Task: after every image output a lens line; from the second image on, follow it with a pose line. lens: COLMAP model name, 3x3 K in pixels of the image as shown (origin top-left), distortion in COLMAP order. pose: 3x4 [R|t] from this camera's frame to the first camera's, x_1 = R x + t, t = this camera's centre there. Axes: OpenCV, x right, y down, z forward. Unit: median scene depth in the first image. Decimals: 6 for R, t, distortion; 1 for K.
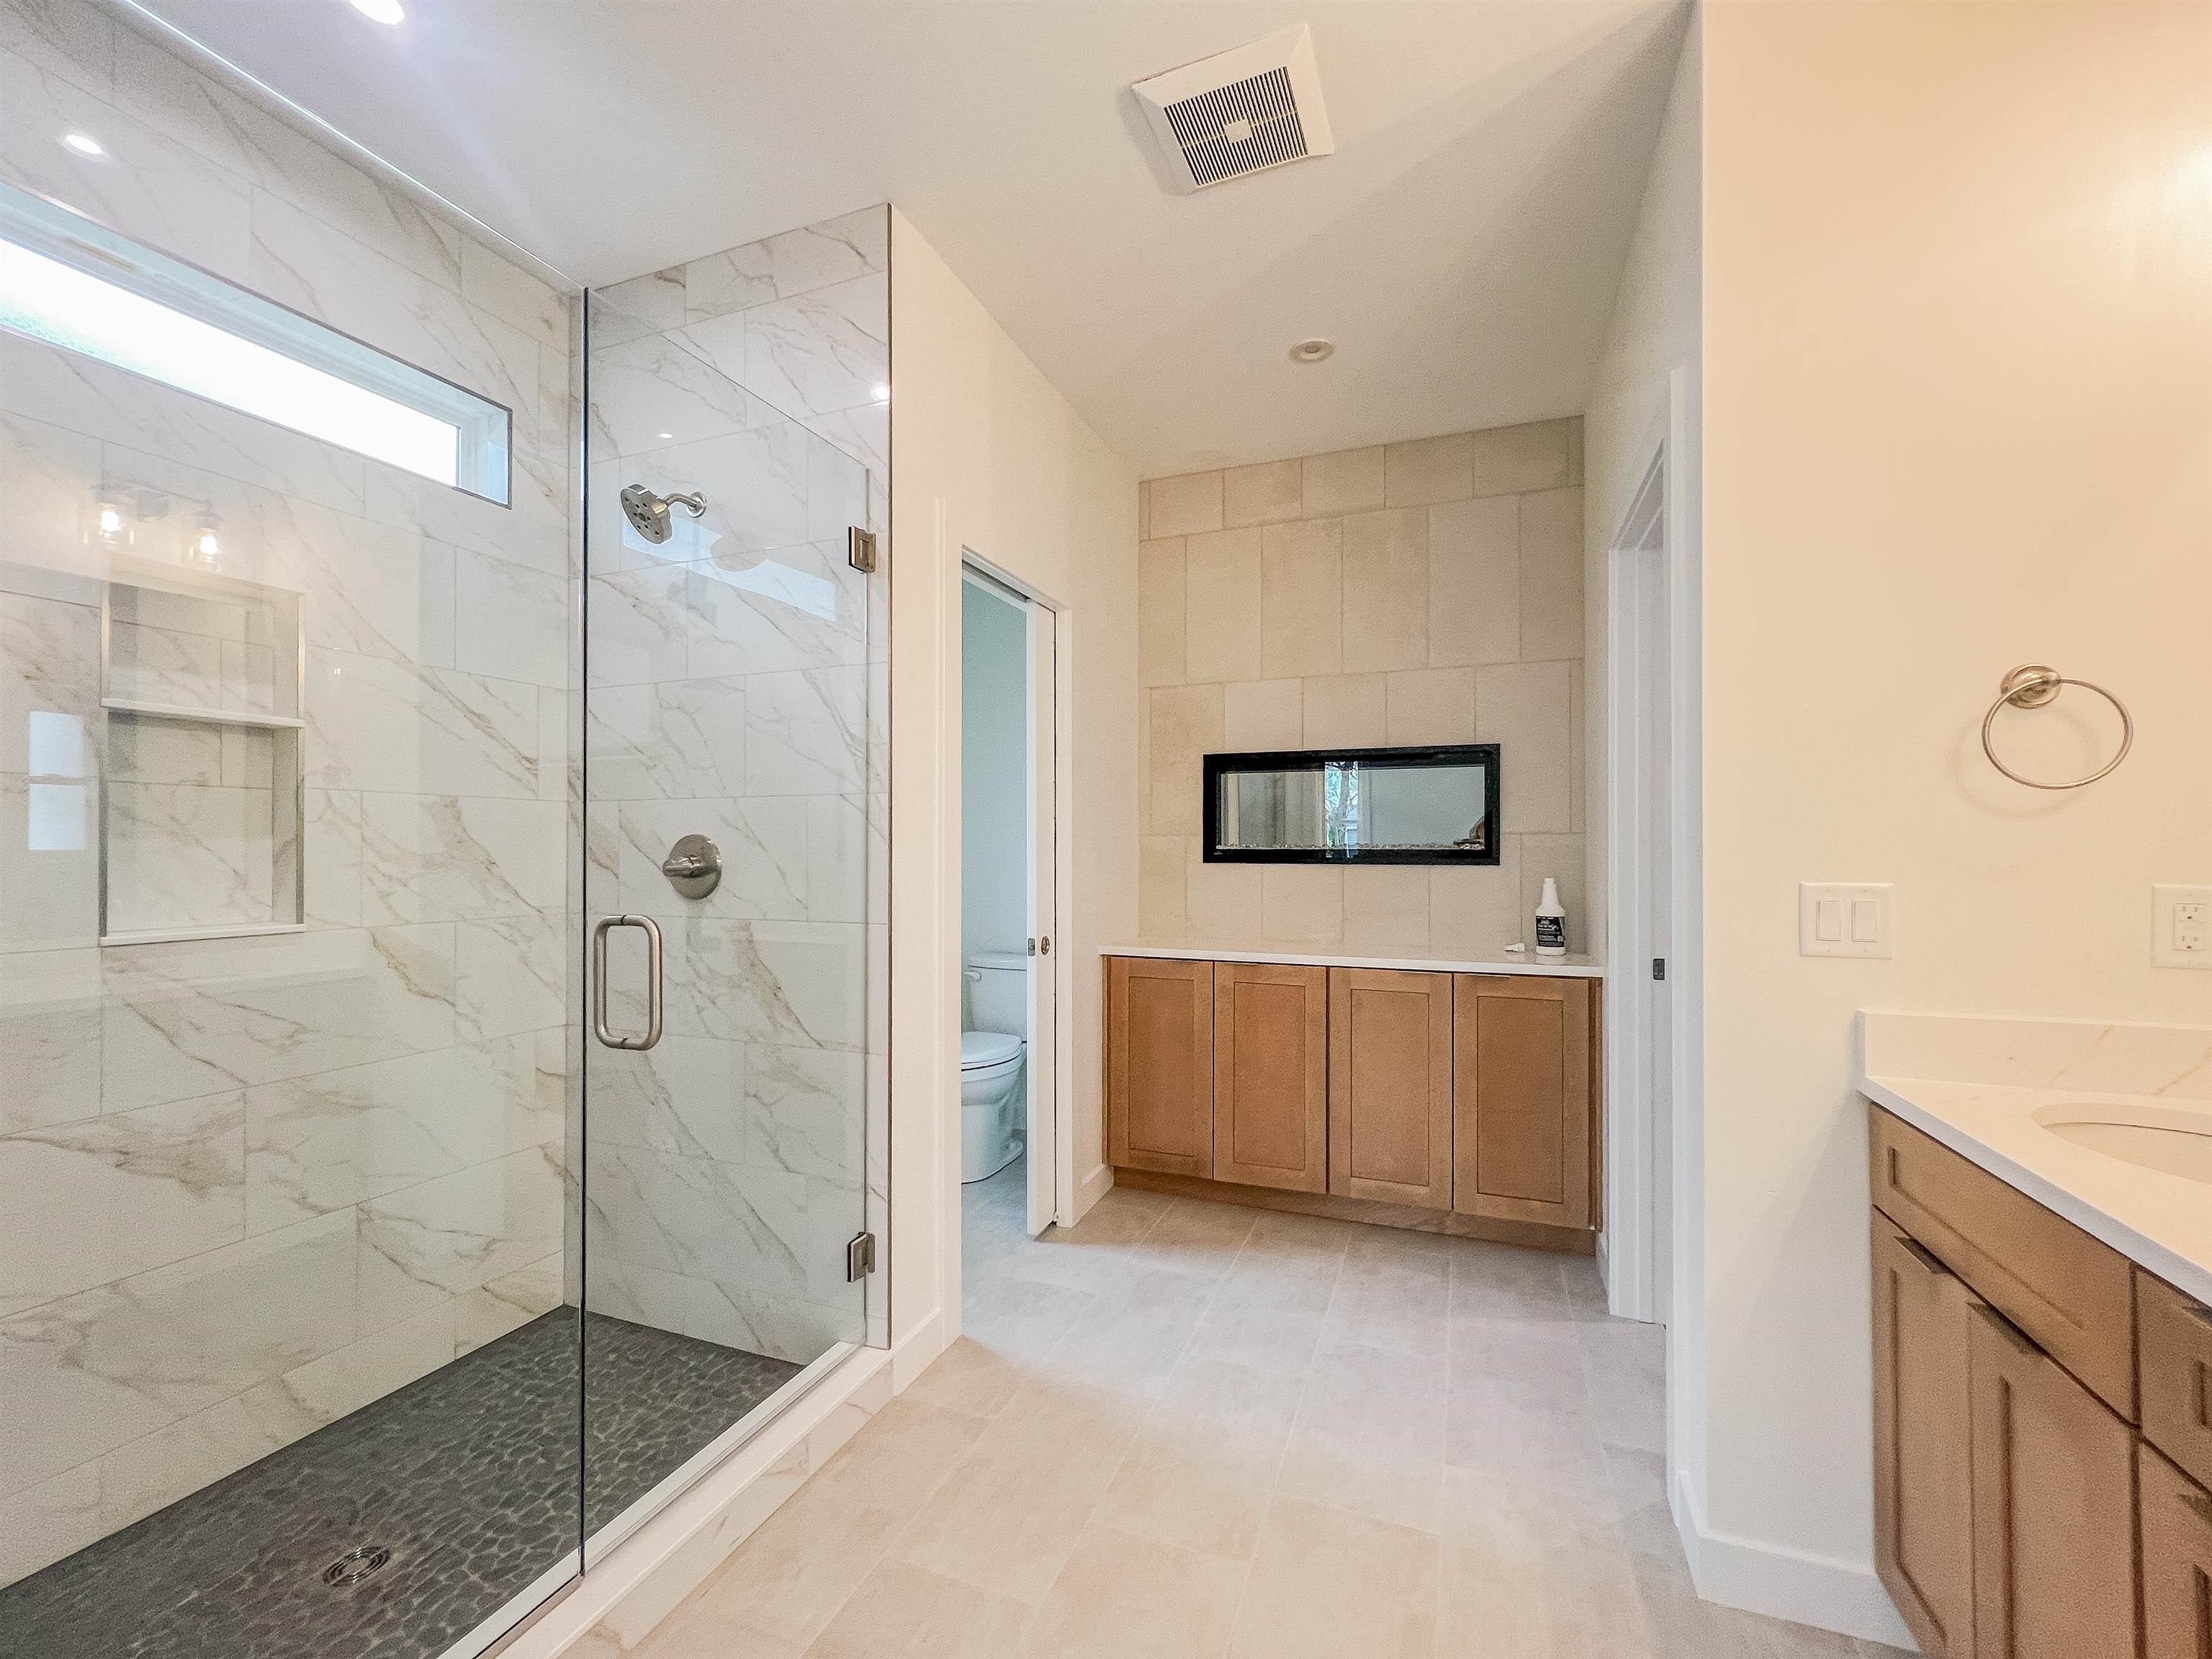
lens RADIAL K [[905.6, 0, 1112.2], [0, 905.6, 838.4], [0, 0, 1]] dist [0.000180, 0.000385]
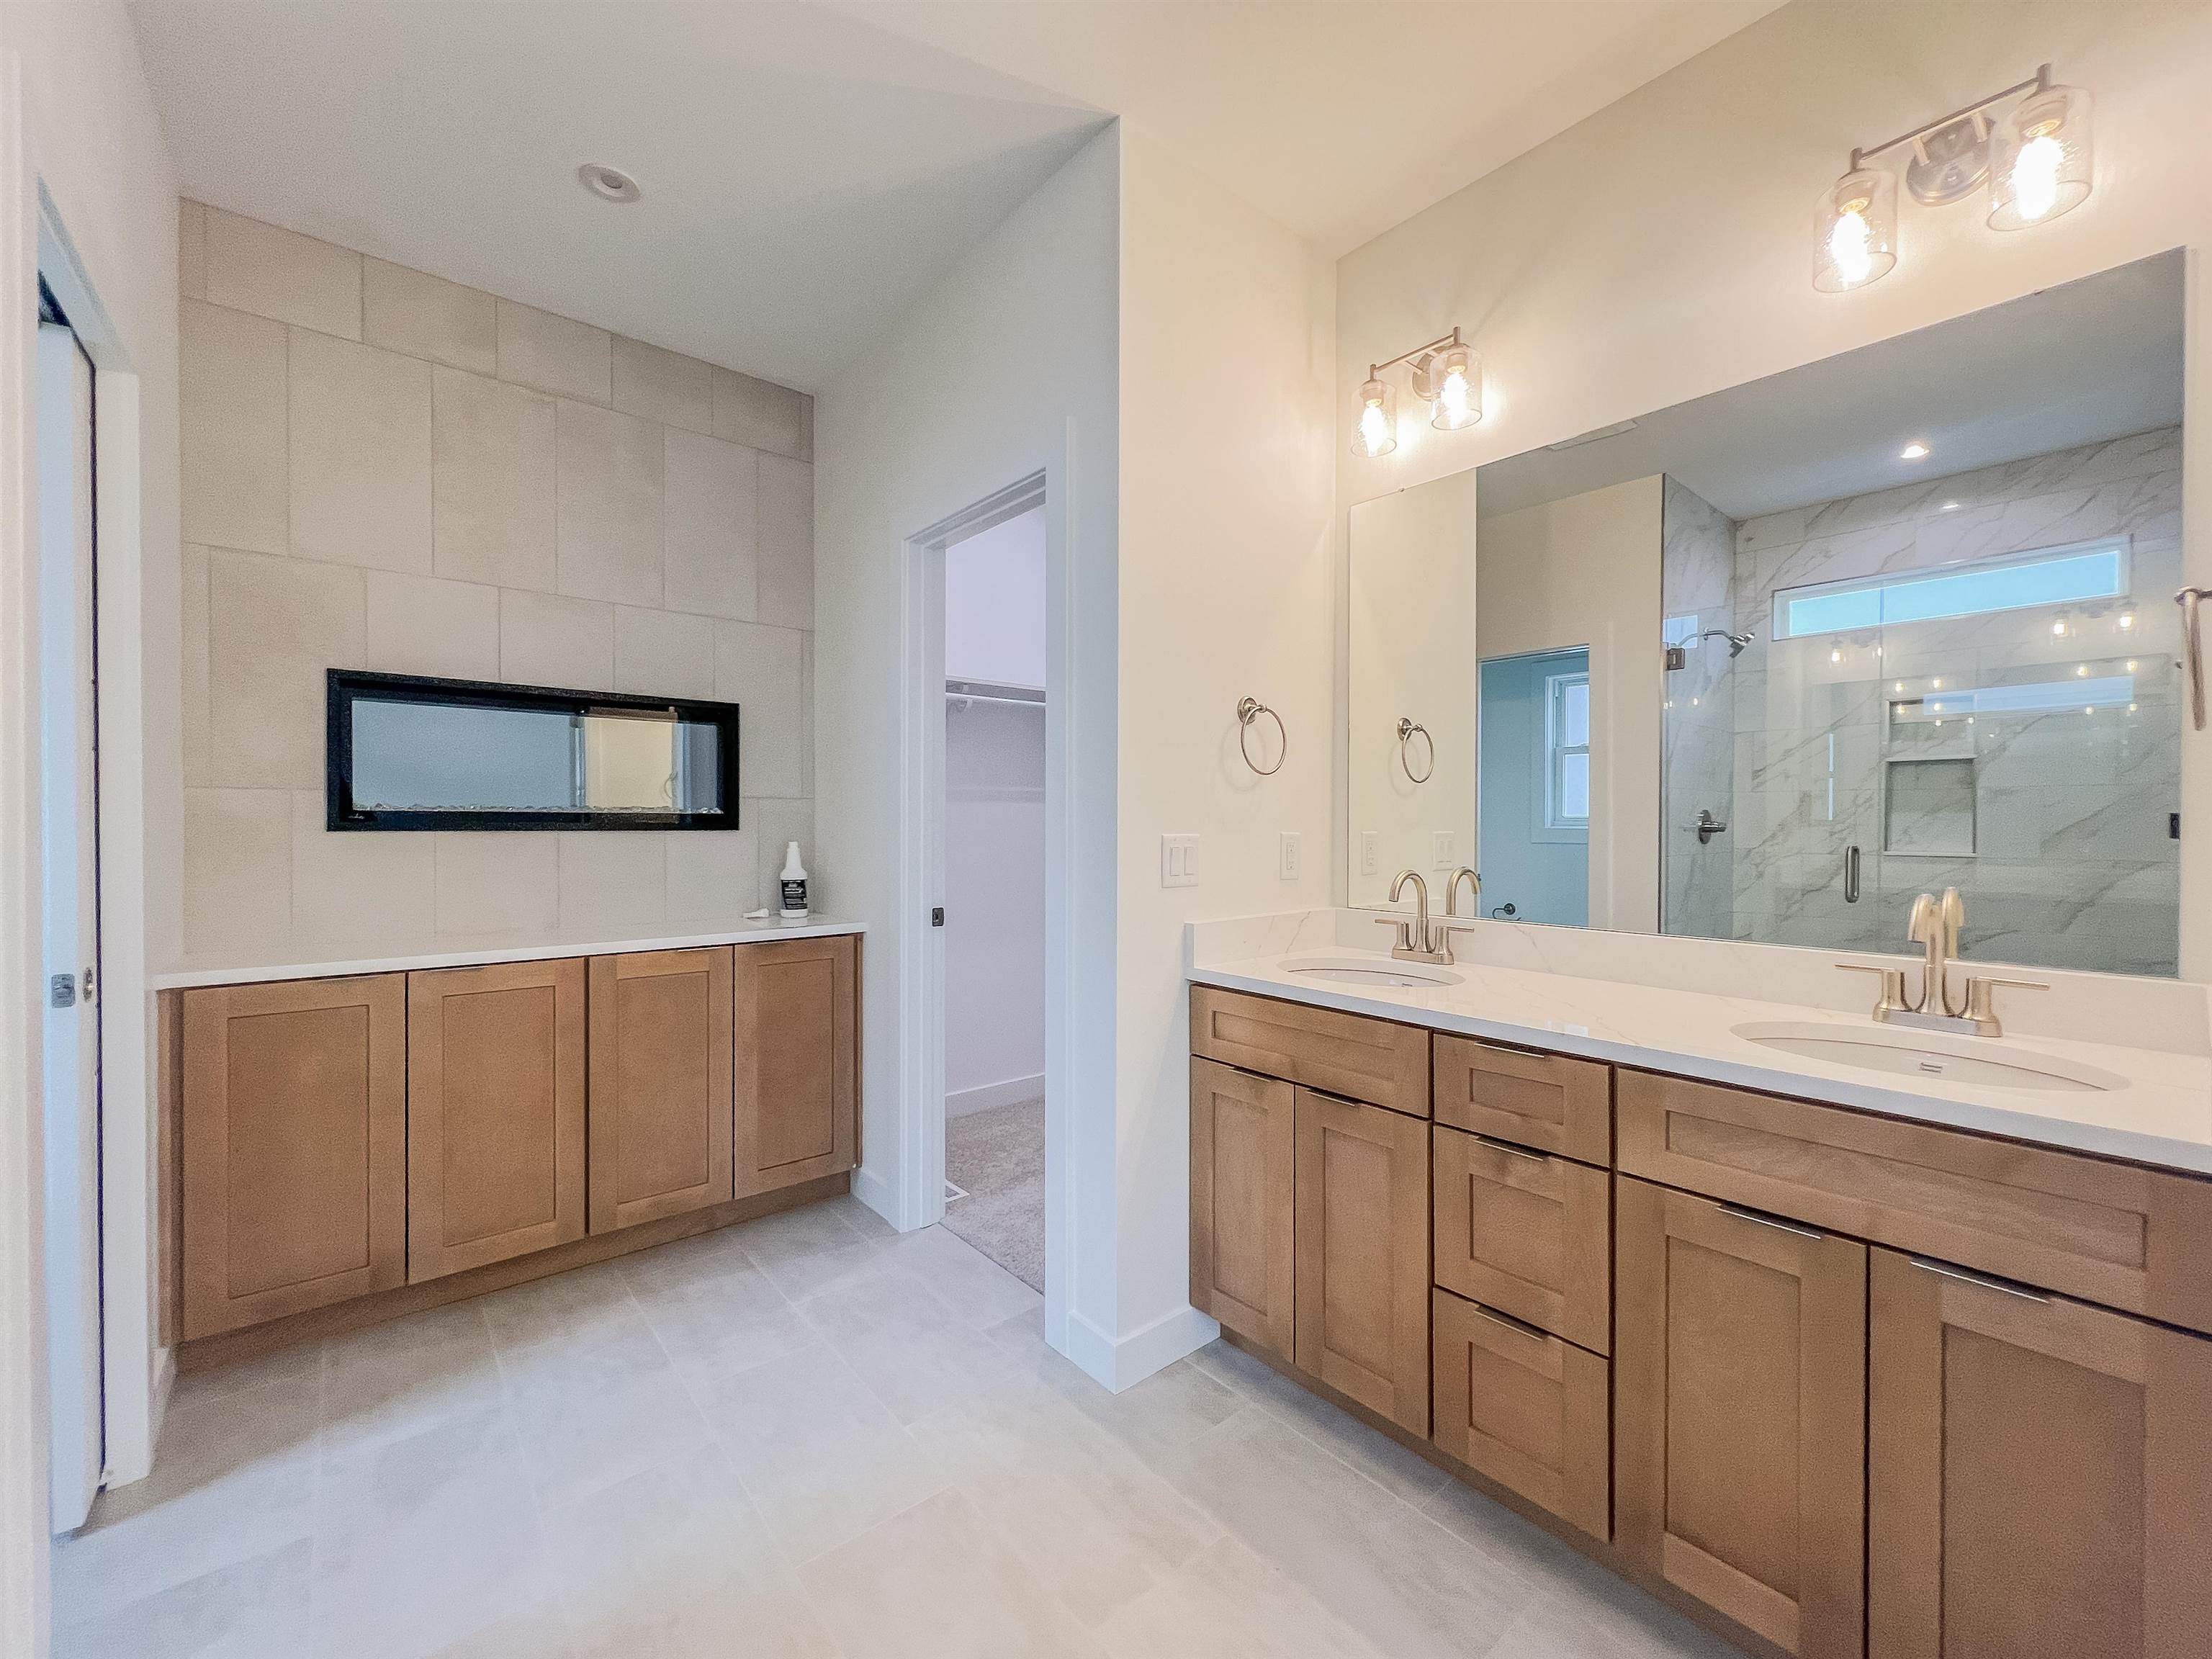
lens RADIAL K [[905.6, 0, 1109.3], [0, 905.6, 825.3], [0, 0, 1]] dist [0.000180, 0.000385]
pose [[0.487130, -0.003325, 0.873323, -0.234628], [-0.011245, 0.999886, 0.010080, 0.010960], [-0.873257, -0.014731, 0.487037, 0.197835]]
